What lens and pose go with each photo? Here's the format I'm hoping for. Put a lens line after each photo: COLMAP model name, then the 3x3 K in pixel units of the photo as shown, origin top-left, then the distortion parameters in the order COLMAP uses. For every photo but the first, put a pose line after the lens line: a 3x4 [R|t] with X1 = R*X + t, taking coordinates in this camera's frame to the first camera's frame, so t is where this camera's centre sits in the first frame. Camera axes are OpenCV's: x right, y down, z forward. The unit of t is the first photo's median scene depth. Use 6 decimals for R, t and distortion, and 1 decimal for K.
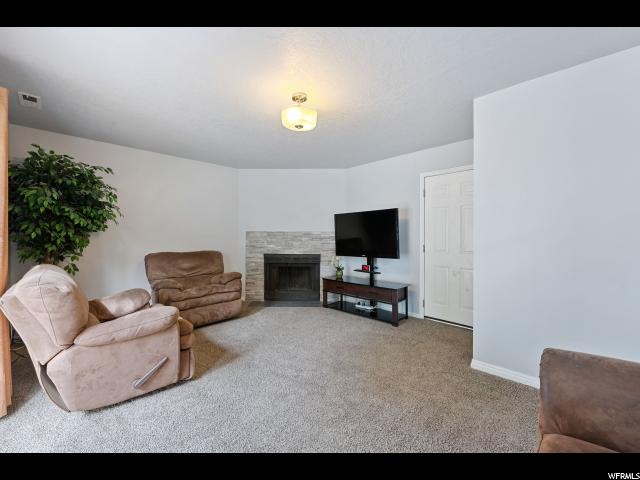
lens RADIAL K [[274.4, 0, 321.7], [0, 274.4, 233.3], [0, 0, 1]] dist [0.002006, -0.000108]
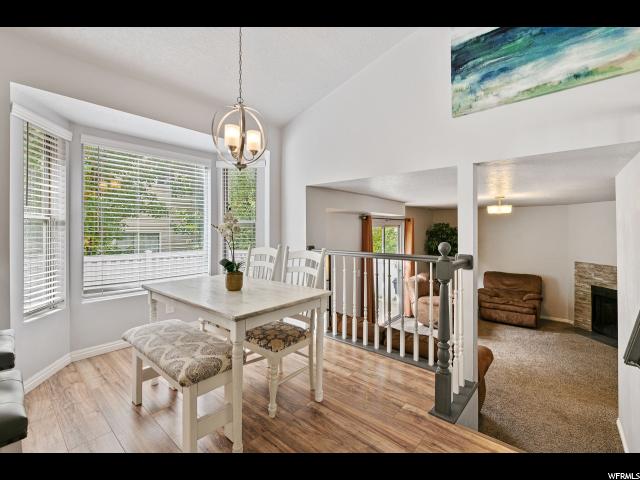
lens RADIAL K [[282.3, 0, 322.9], [0, 282.3, 237.6], [0, 0, 1]] dist [0.016565, -0.000171]
pose [[0.108224, 0.011649, -0.994058, 0.748879], [-0.005521, 0.999923, 0.011117, -0.110265], [0.994111, 0.004285, 0.108280, -0.116492]]
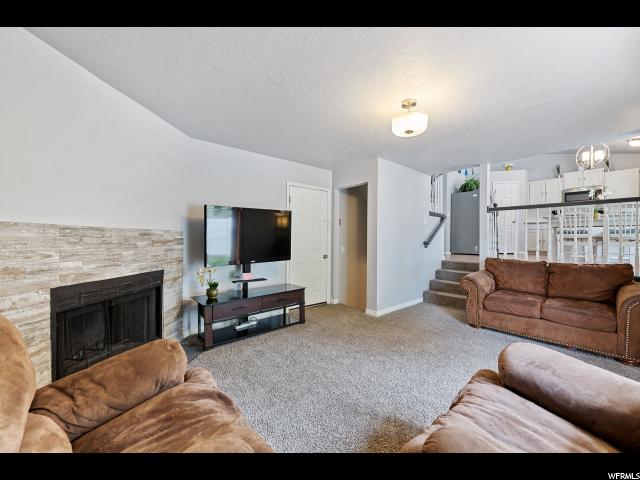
lens RADIAL K [[260.3, 0, 320.0], [0, 260.3, 240.0], [0, 0, 1]] dist [-0.000460, -0.000040]
pose [[0.040563, -0.009774, 0.999129, -0.528317], [-0.014712, 0.999838, 0.010378, 0.004190], [-0.999069, -0.015120, 0.040413, 0.649364]]
